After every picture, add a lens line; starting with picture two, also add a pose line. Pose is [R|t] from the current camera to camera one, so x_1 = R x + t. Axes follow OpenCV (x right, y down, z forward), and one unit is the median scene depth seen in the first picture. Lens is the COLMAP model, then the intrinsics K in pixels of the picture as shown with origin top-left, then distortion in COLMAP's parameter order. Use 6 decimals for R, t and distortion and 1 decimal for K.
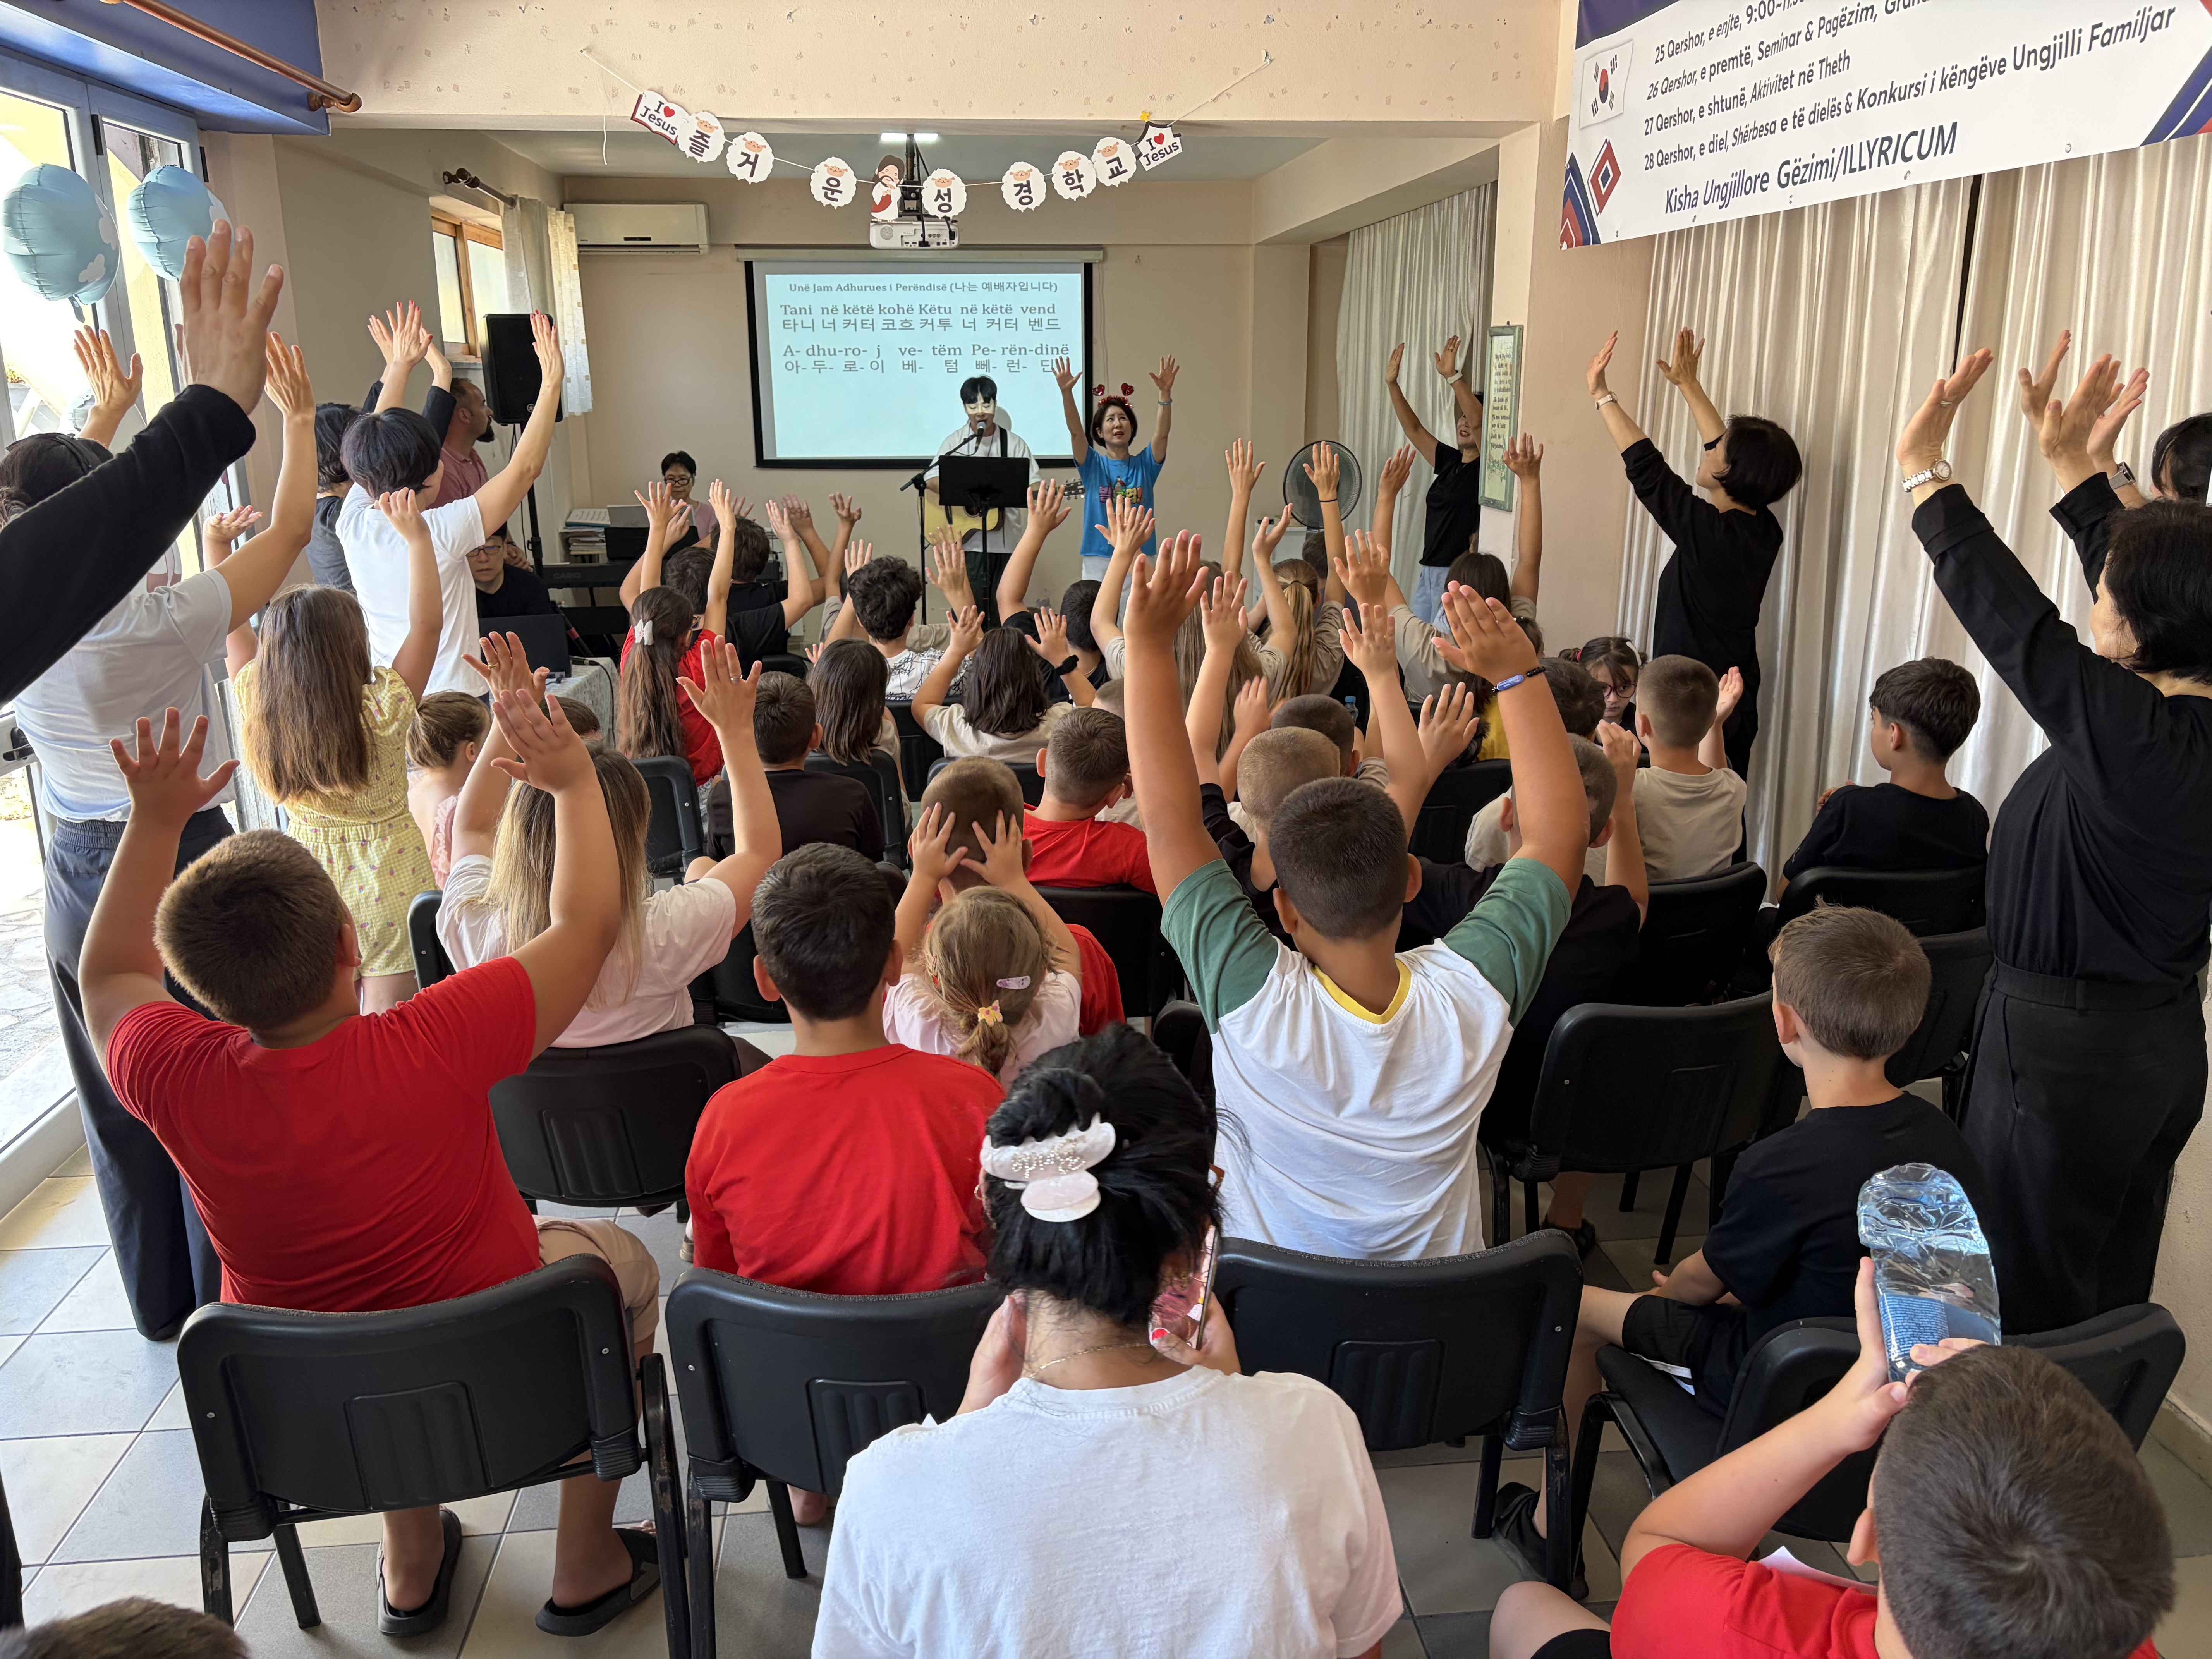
lens RADIAL K [[1650.2, 0, 1106.0], [0, 1650.2, 829.5], [0, 0, 1]] dist [0.008357, 0.008362]
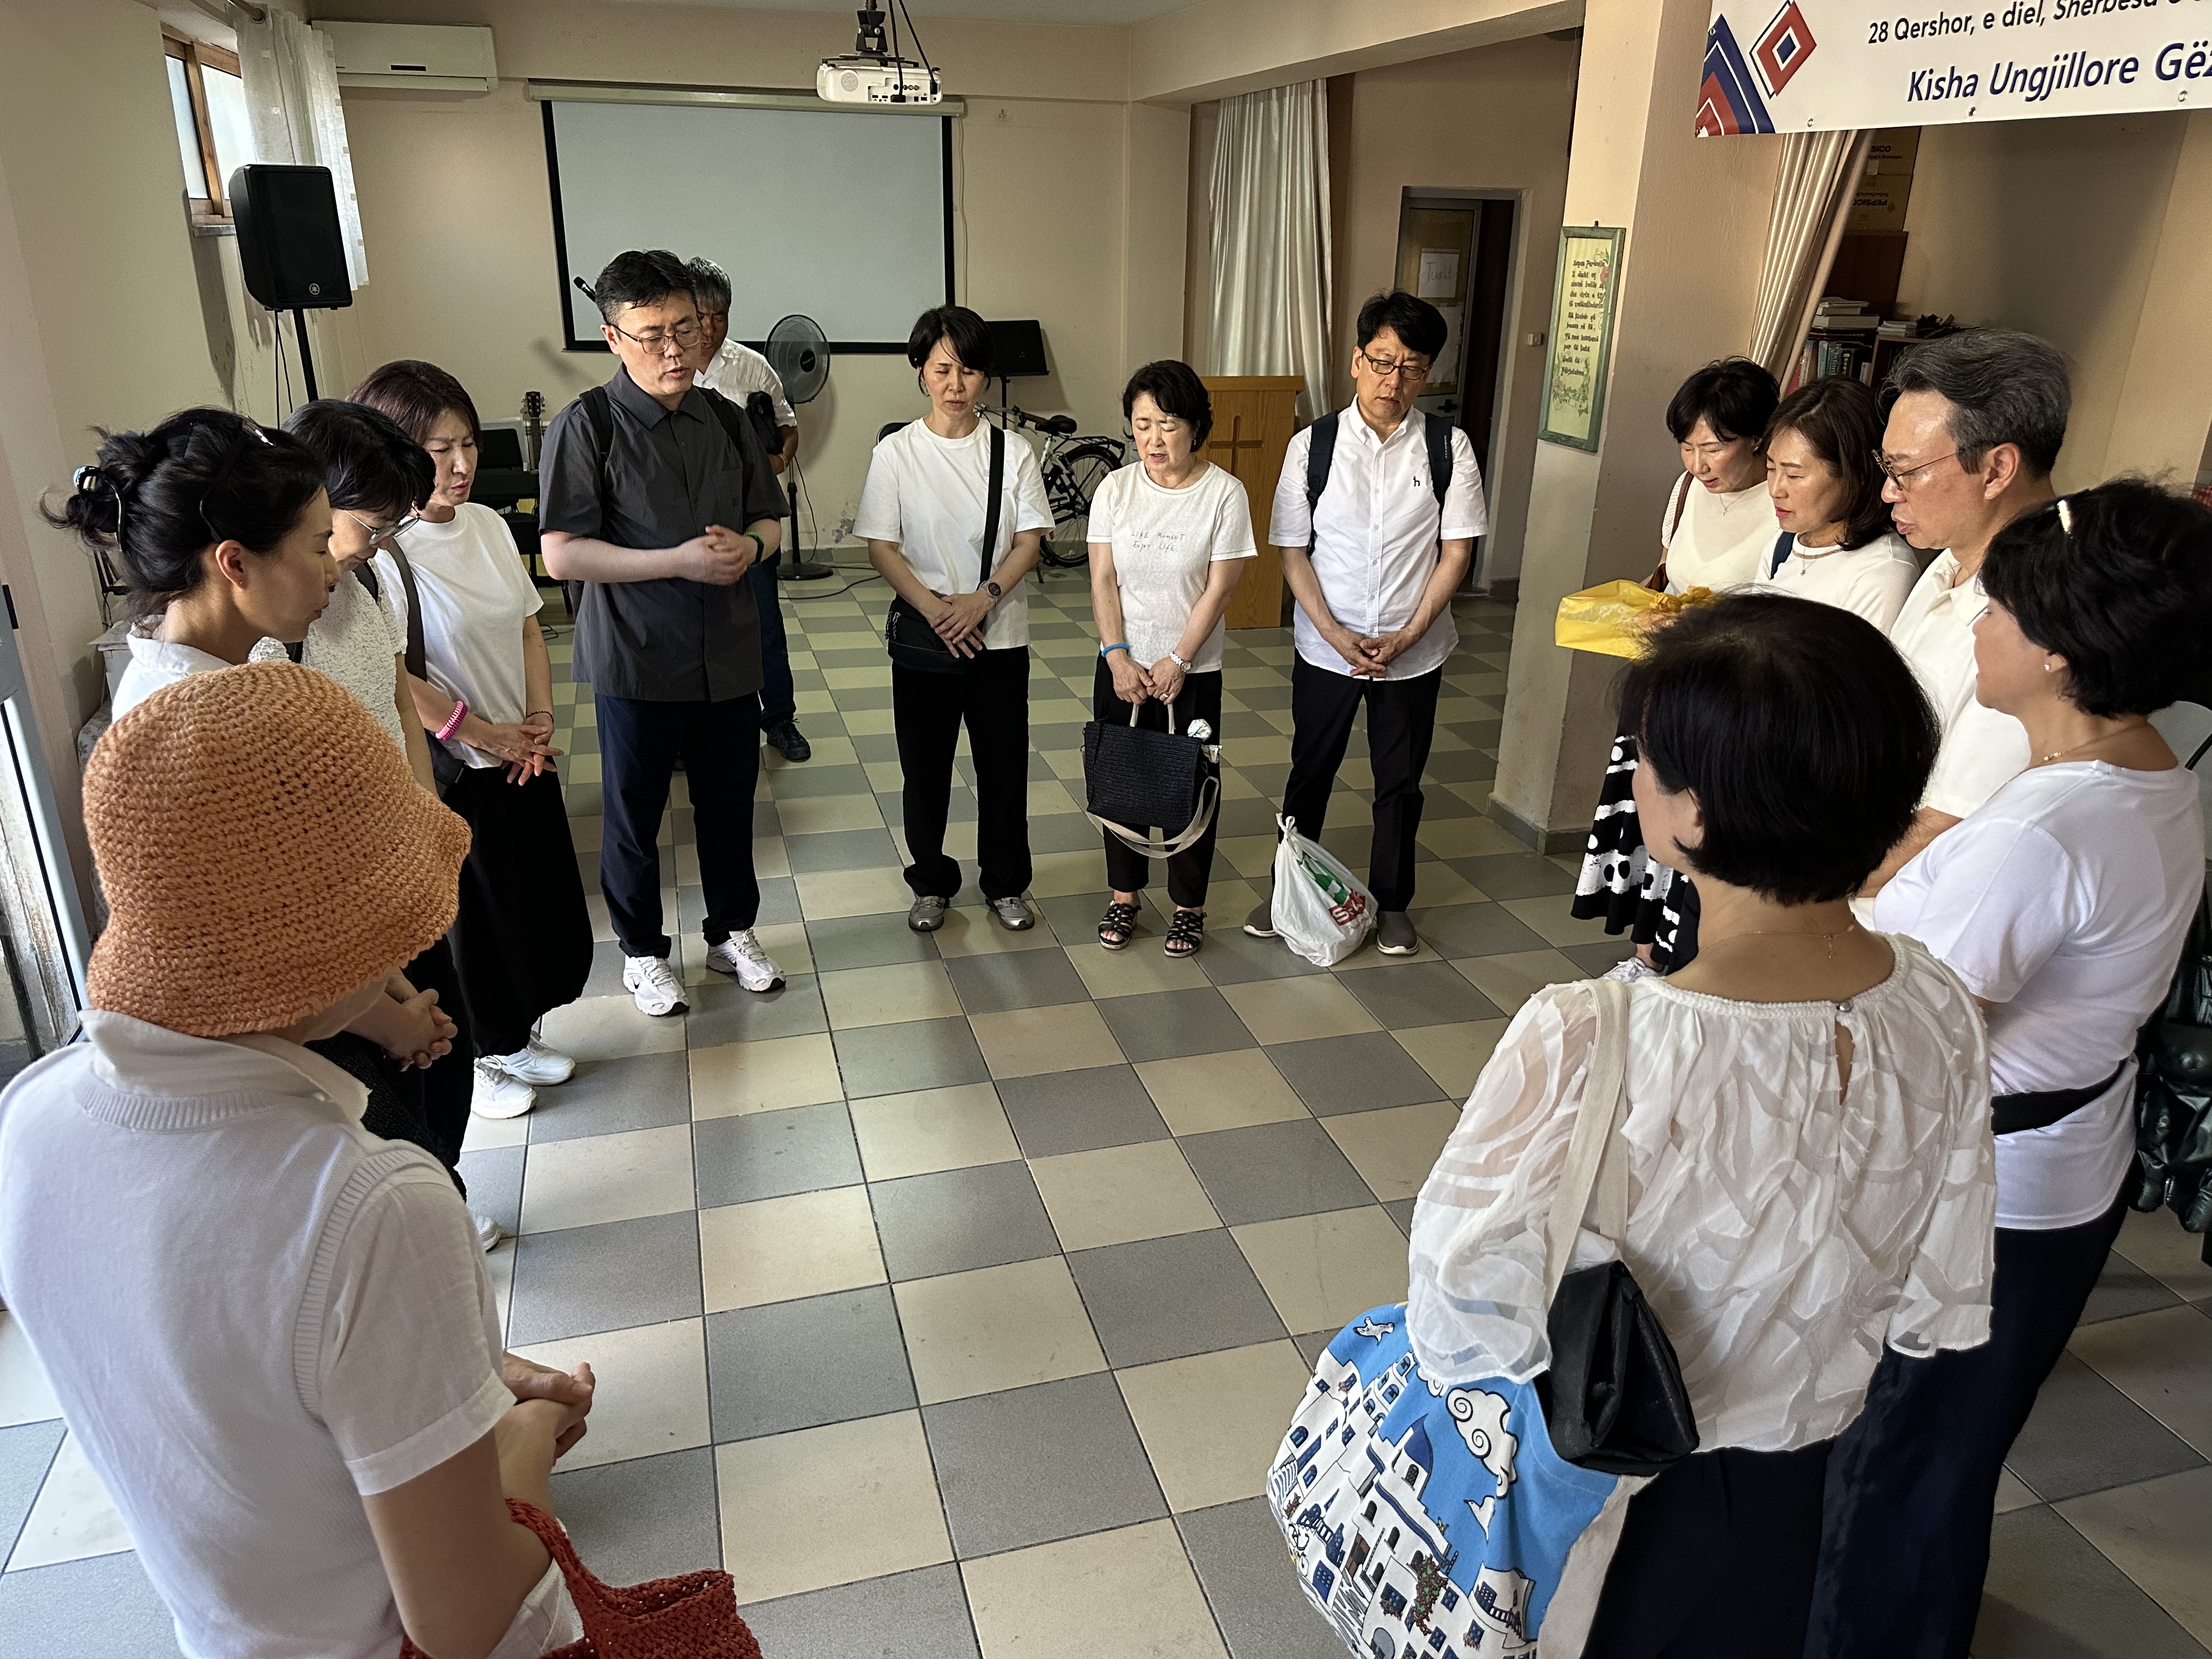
lens RADIAL K [[1549.7, 0, 1104.4], [0, 1549.7, 842.9], [0, 0, 1]] dist [-0.000202, -0.003242]
pose [[0.985278, -0.041493, 0.165851, -0.165031], [0.022625, 0.993214, 0.114076, -0.102968], [-0.169459, -0.108644, 0.979531, 0.273613]]
